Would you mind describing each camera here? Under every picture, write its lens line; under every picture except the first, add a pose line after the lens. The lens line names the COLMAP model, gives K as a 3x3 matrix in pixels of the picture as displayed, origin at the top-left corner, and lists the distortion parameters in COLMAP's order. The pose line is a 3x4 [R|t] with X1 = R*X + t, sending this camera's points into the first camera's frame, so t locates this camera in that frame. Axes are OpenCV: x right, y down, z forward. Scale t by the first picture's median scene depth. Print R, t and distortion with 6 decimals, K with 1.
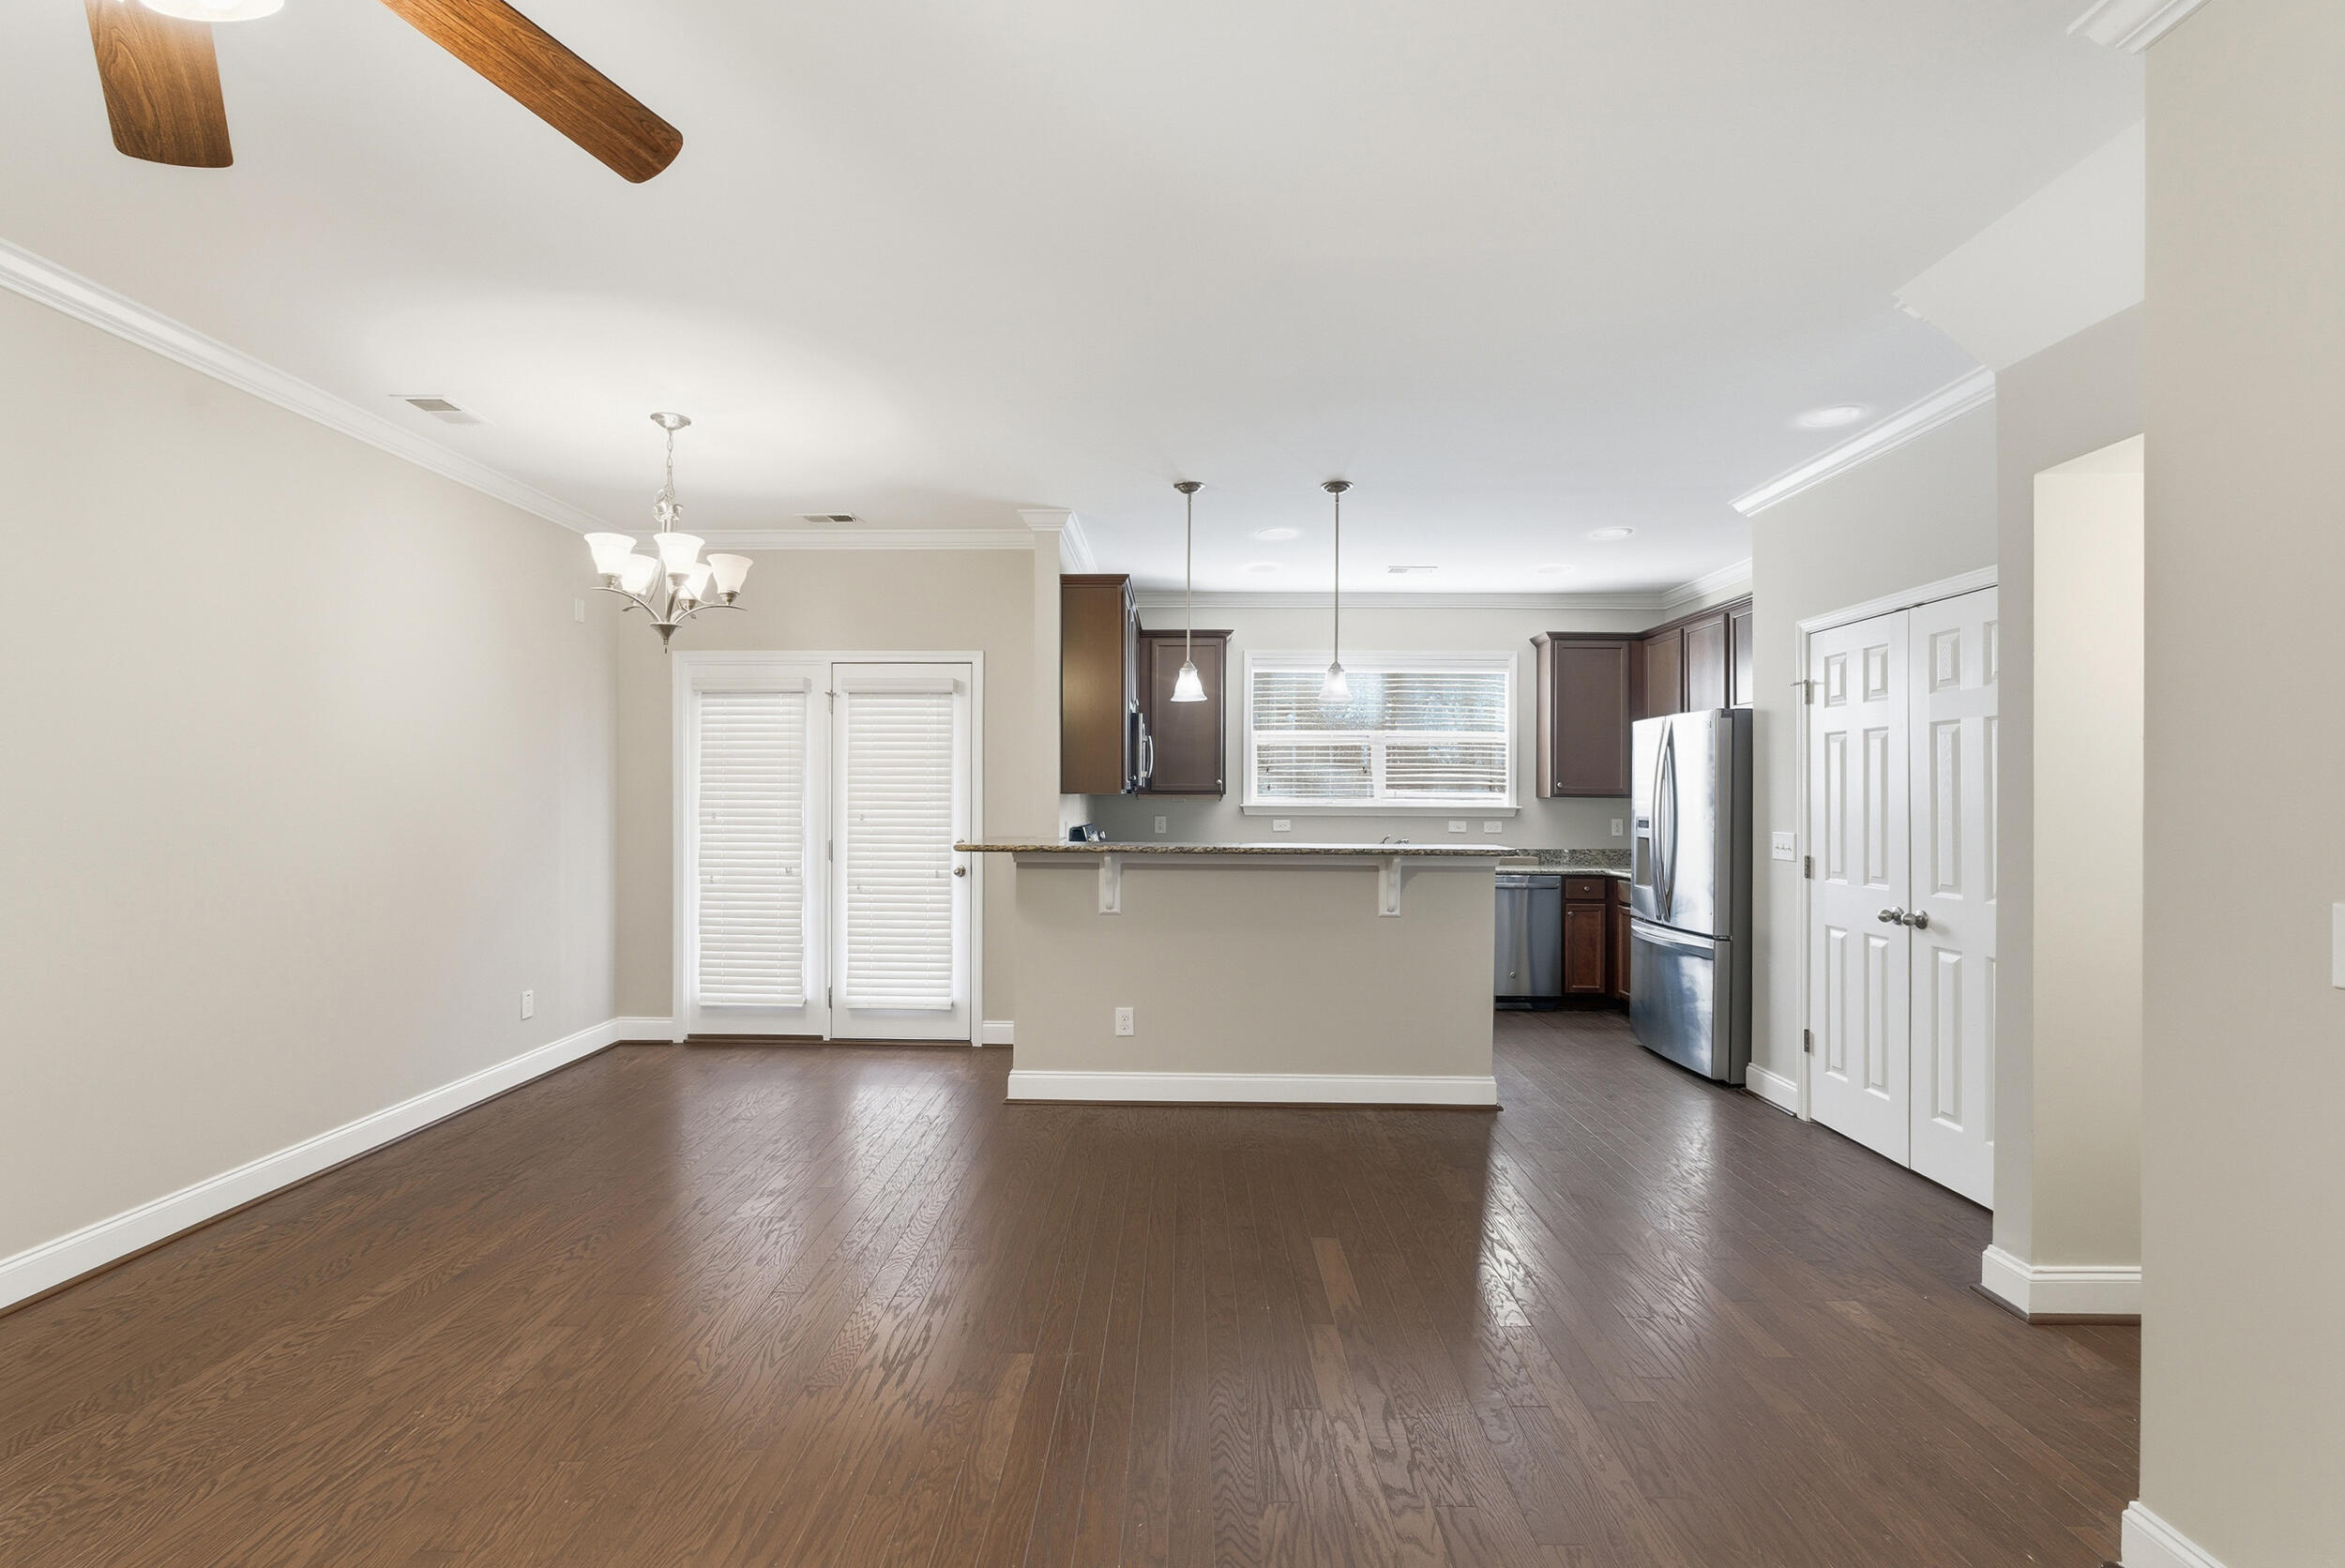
lens RADIAL K [[1051.5, 0, 1158.8], [0, 1051.5, 792.8], [0, 0, 1]] dist [-0.009126, 0.002414]
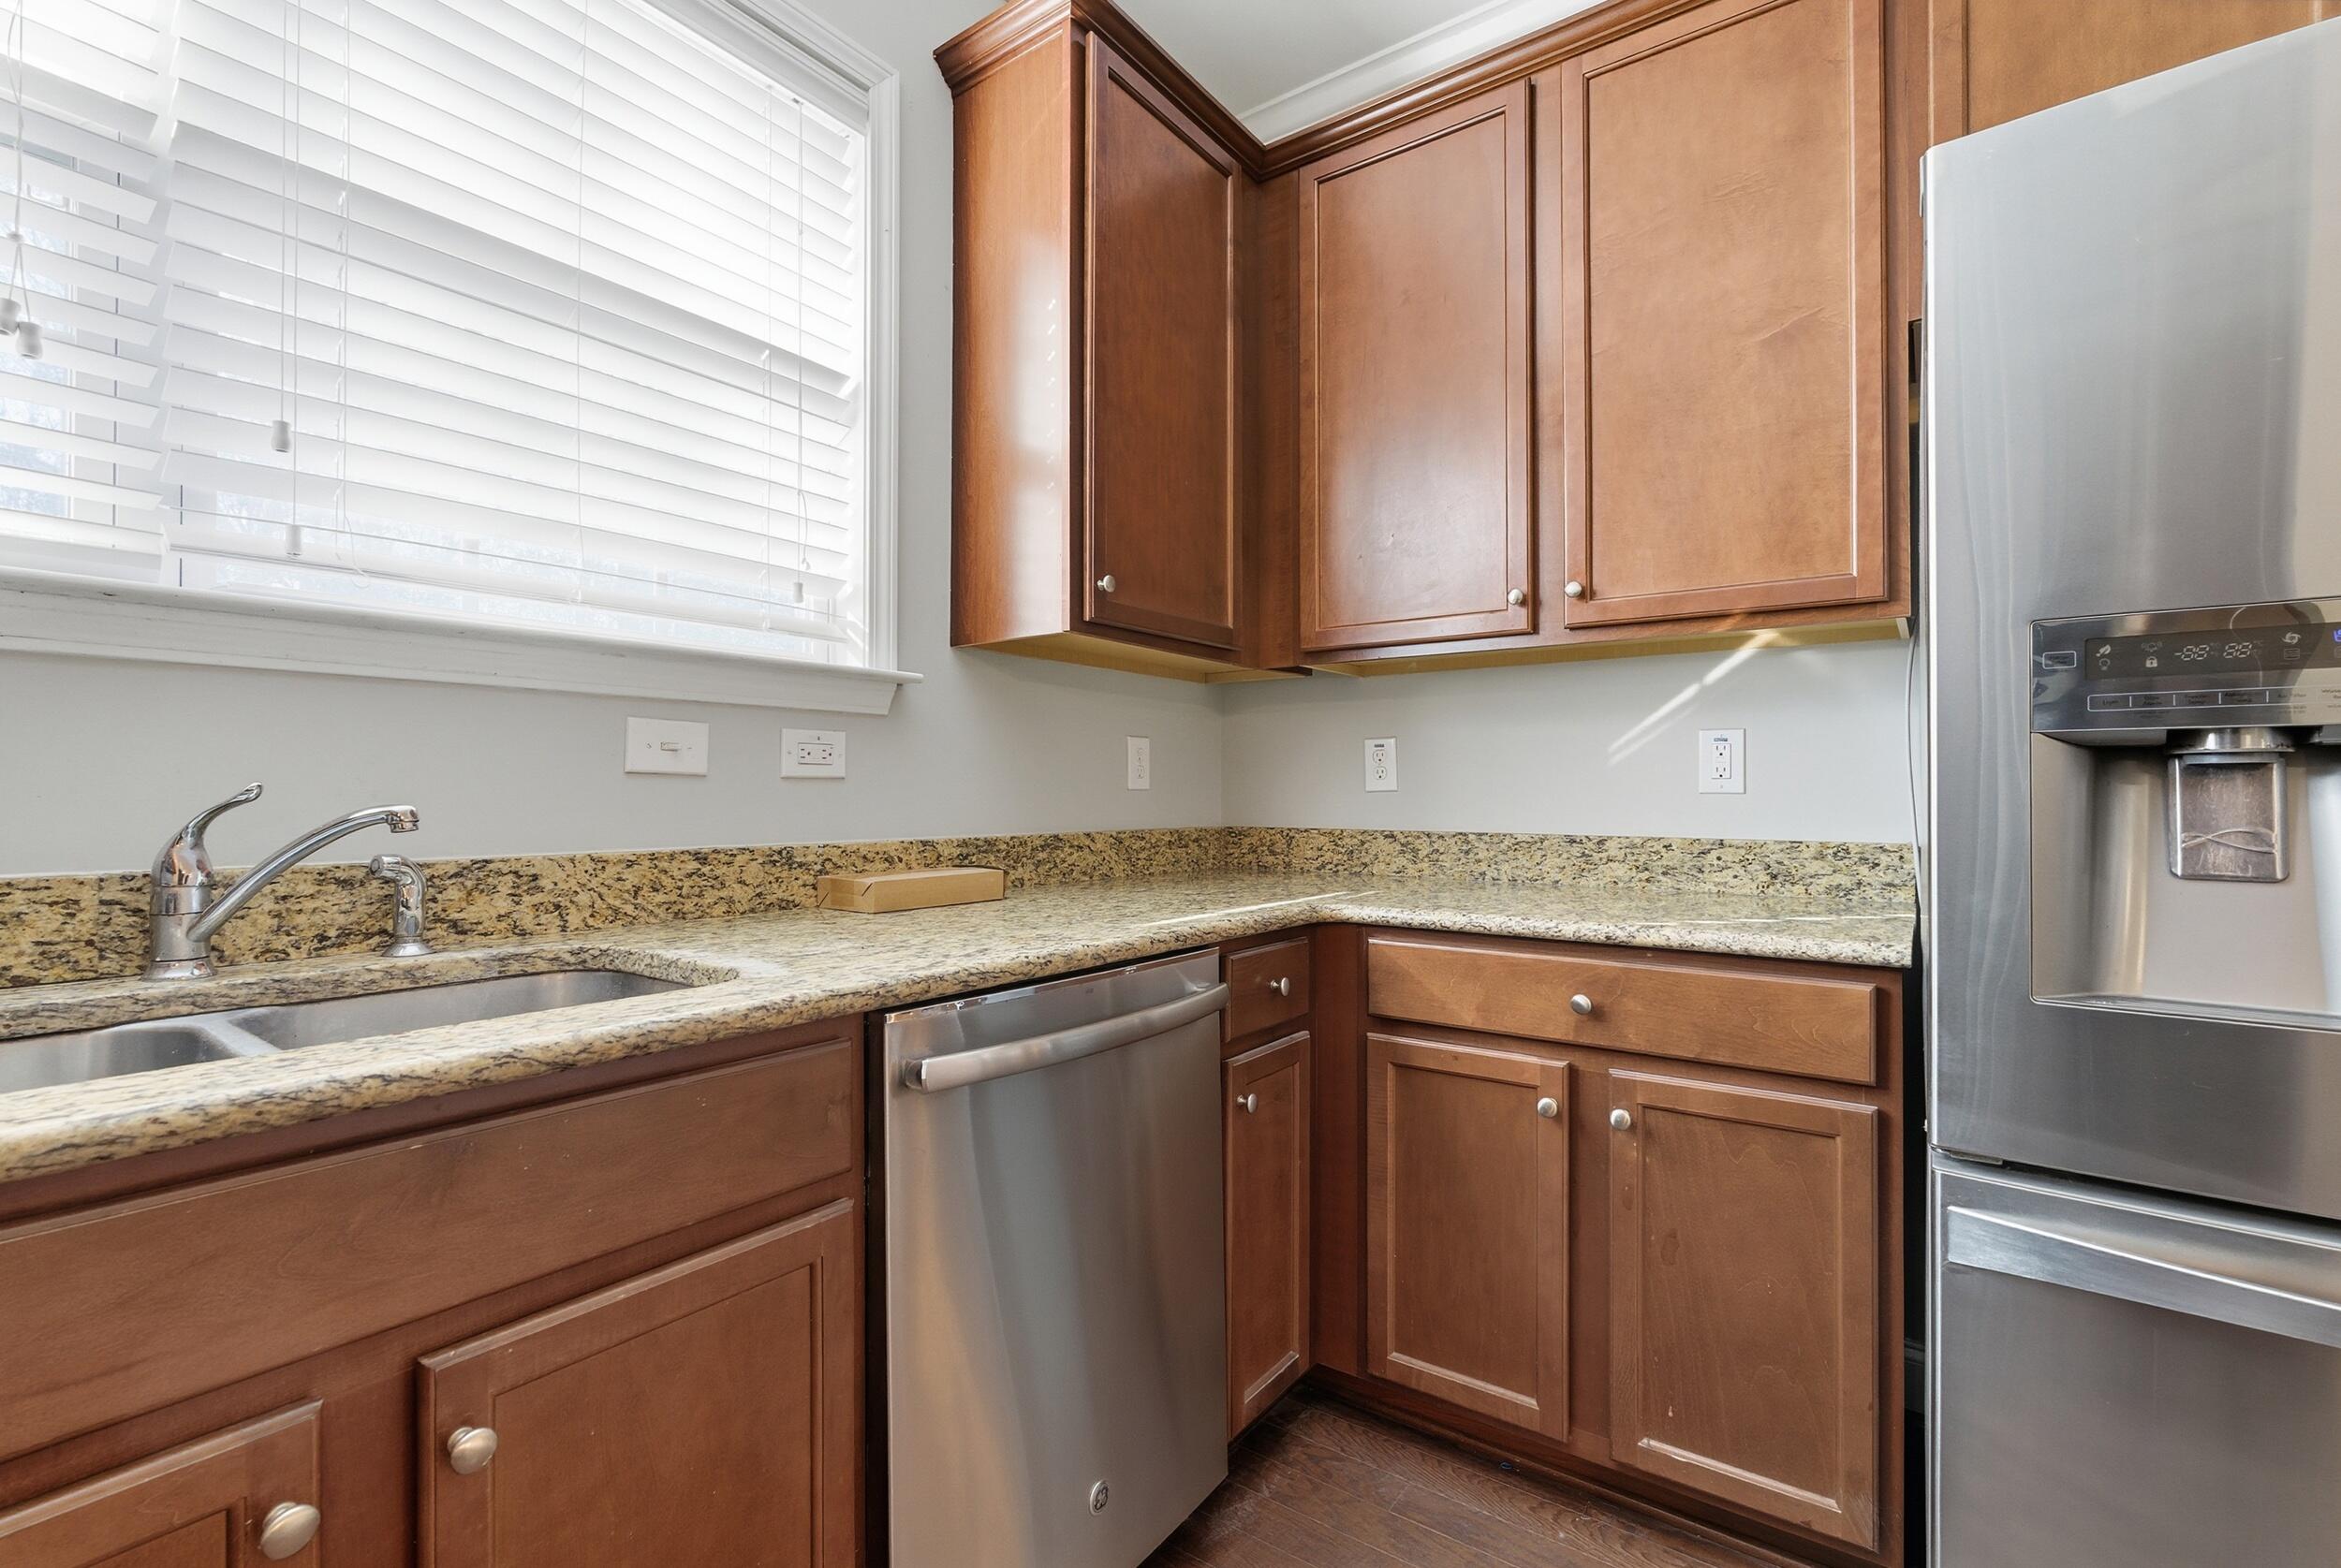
lens RADIAL K [[1049.6, 0, 1170.0], [0, 1049.6, 788.4], [0, 0, 1]] dist [-0.009126, 0.002414]
pose [[0.568365, 0.001826, 0.822774, 0.266573], [-0.004229, 0.999991, 0.000702, 0.063362], [-0.822766, -0.003878, 0.568368, 1.258624]]
